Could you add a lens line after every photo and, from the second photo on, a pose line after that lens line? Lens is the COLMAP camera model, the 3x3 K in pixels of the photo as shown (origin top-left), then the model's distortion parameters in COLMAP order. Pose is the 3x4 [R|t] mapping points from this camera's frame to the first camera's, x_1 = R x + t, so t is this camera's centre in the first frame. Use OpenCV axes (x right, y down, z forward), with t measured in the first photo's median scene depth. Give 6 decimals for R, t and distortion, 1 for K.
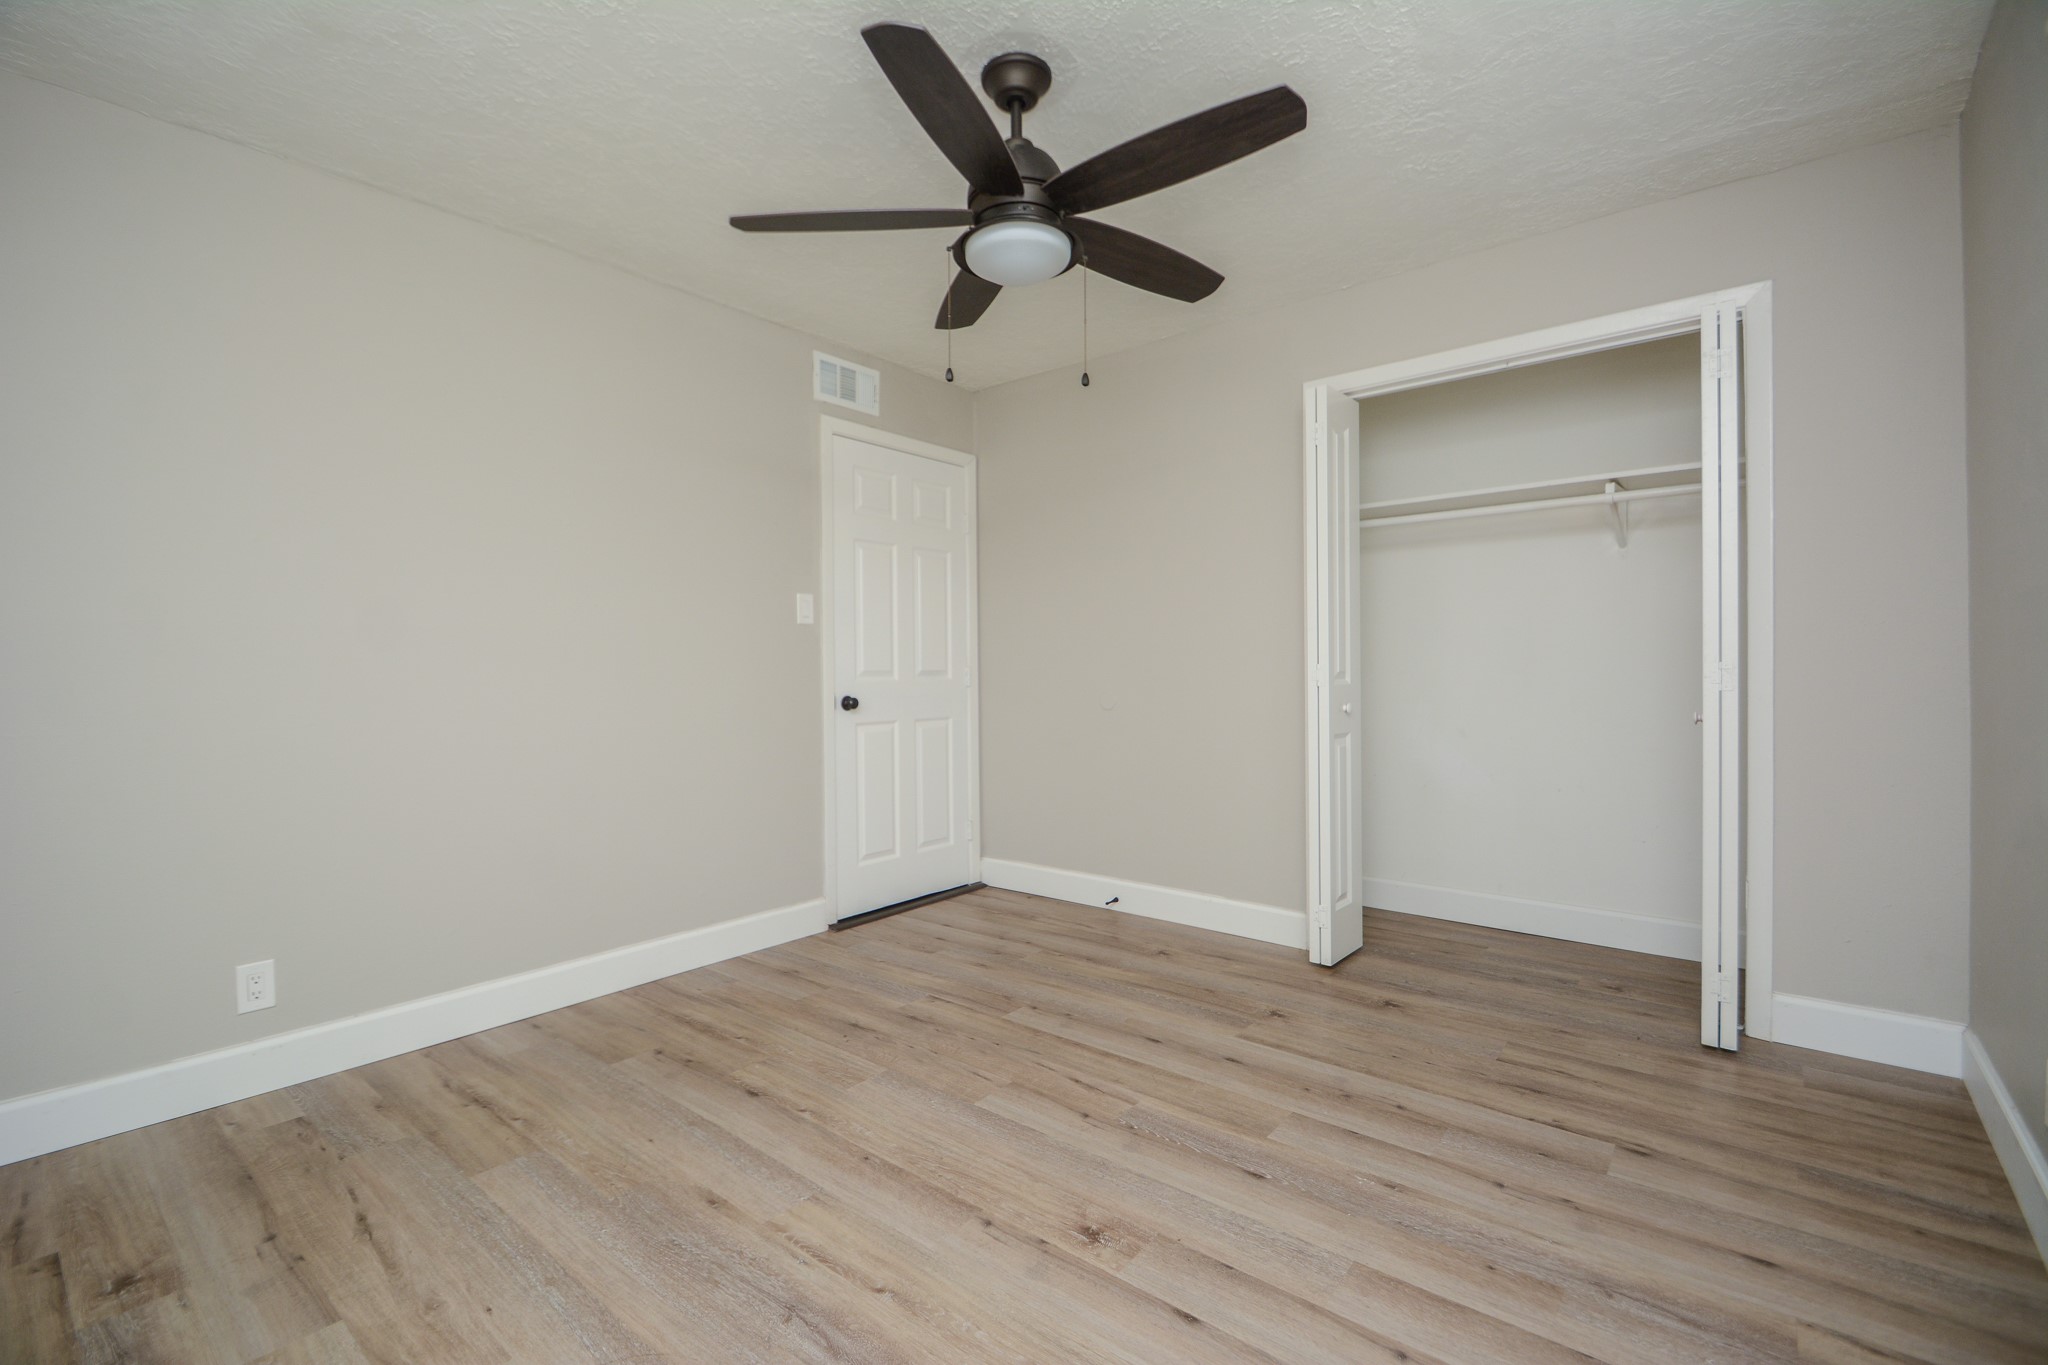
lens RADIAL K [[913.6, 0, 1030.9], [0, 913.6, 662.3], [0, 0, 1]] dist [-0.000260, -0.010355]
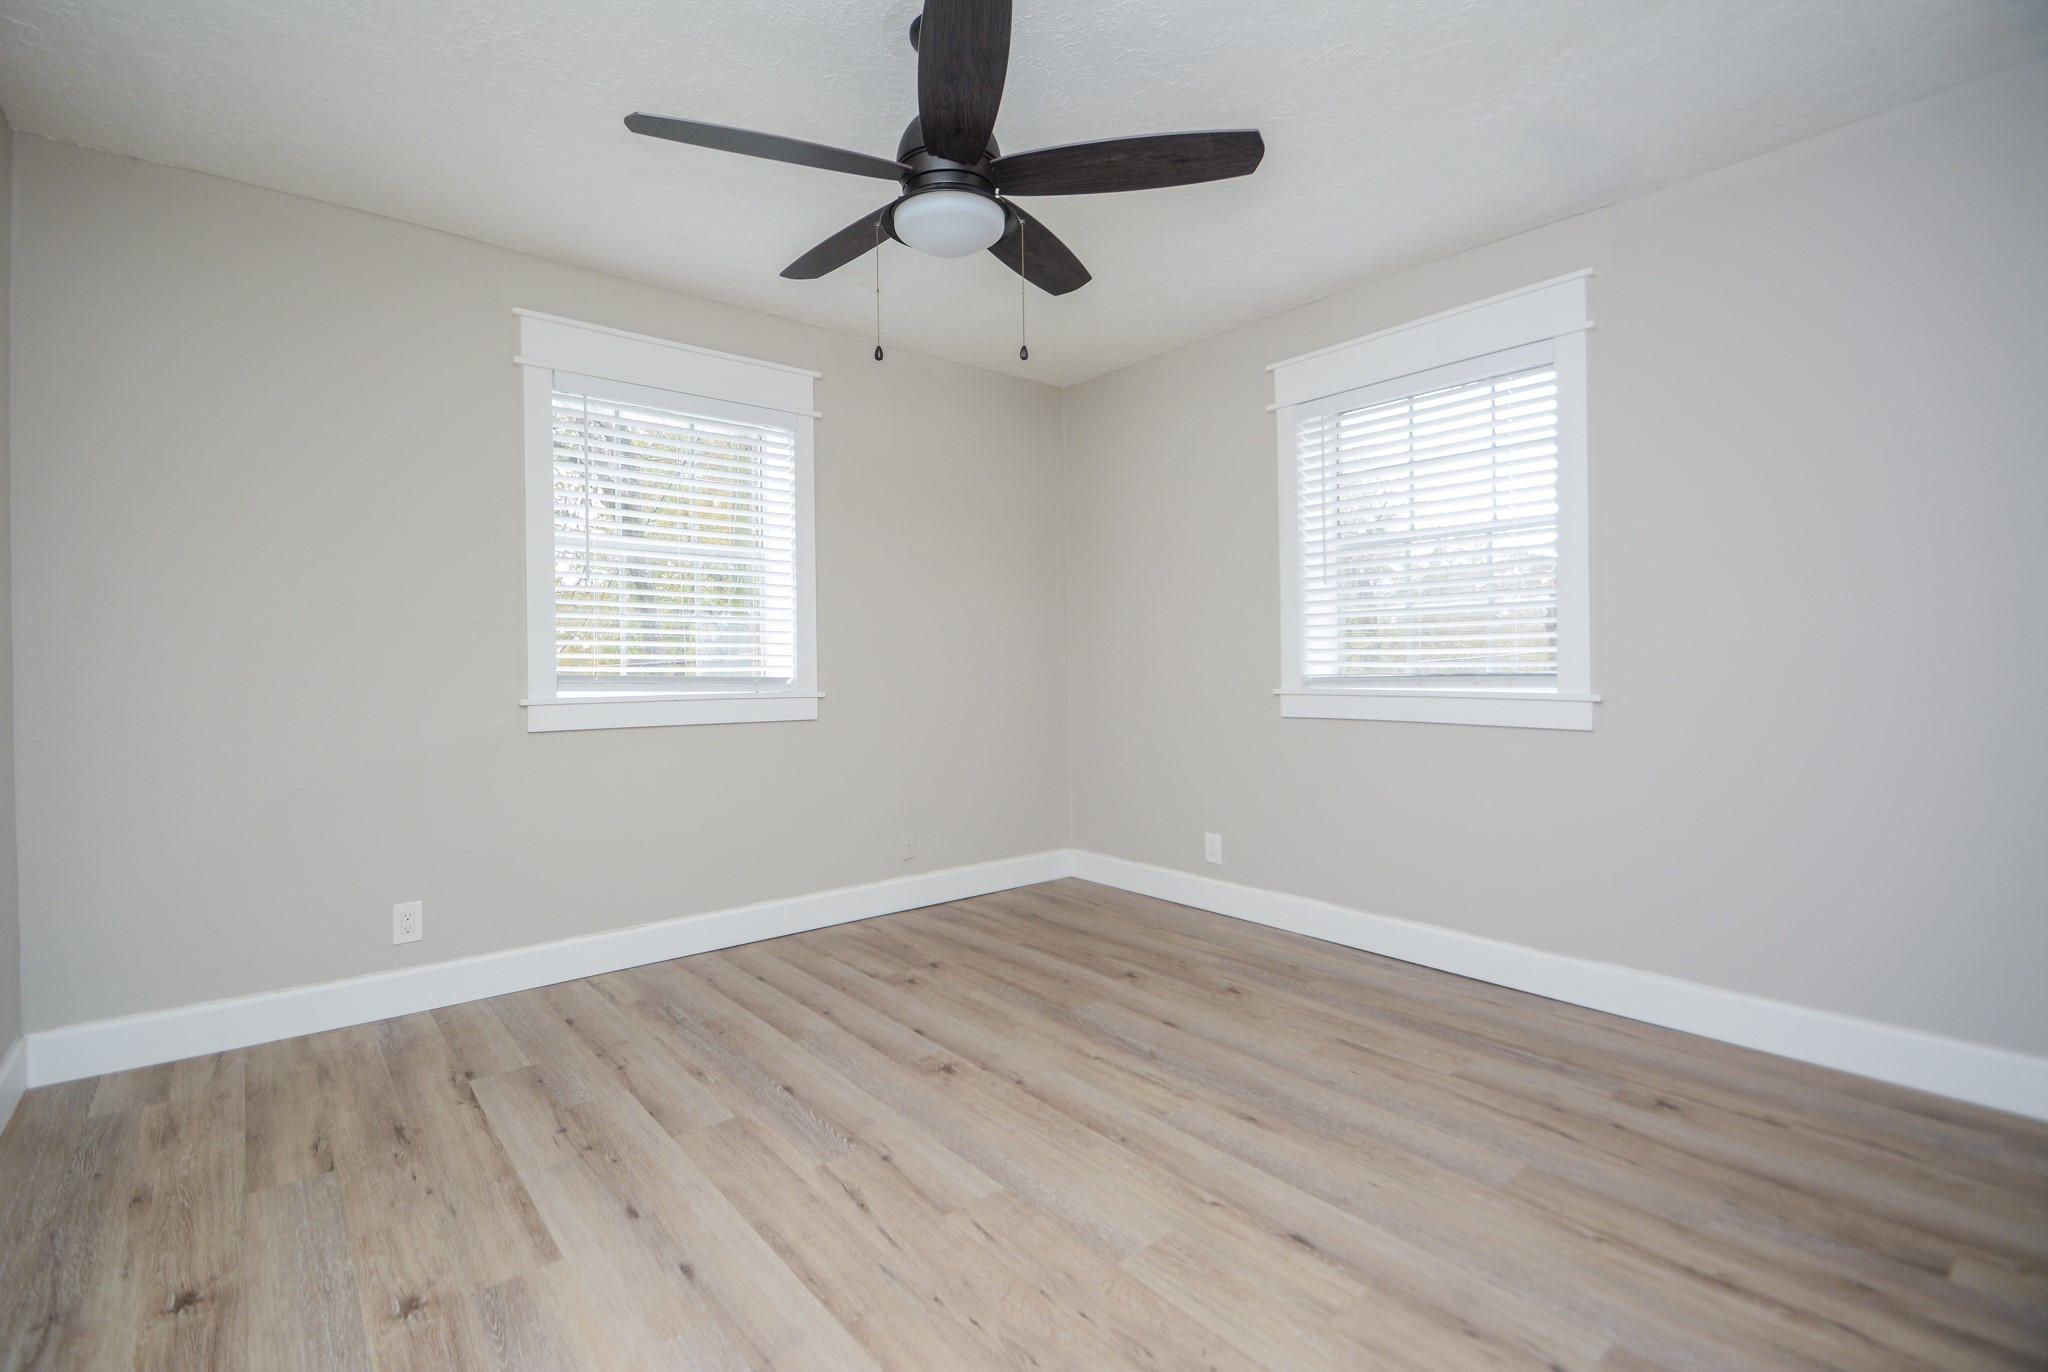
lens RADIAL K [[913.6, 0, 1030.9], [0, 913.6, 665.8], [0, 0, 1]] dist [-0.000260, -0.010355]
pose [[-0.985522, 0.018016, 0.168588, -0.265319], [0.018031, 0.999836, -0.001442, 0.021039], [-0.168586, 0.001619, -0.985686, 2.058504]]
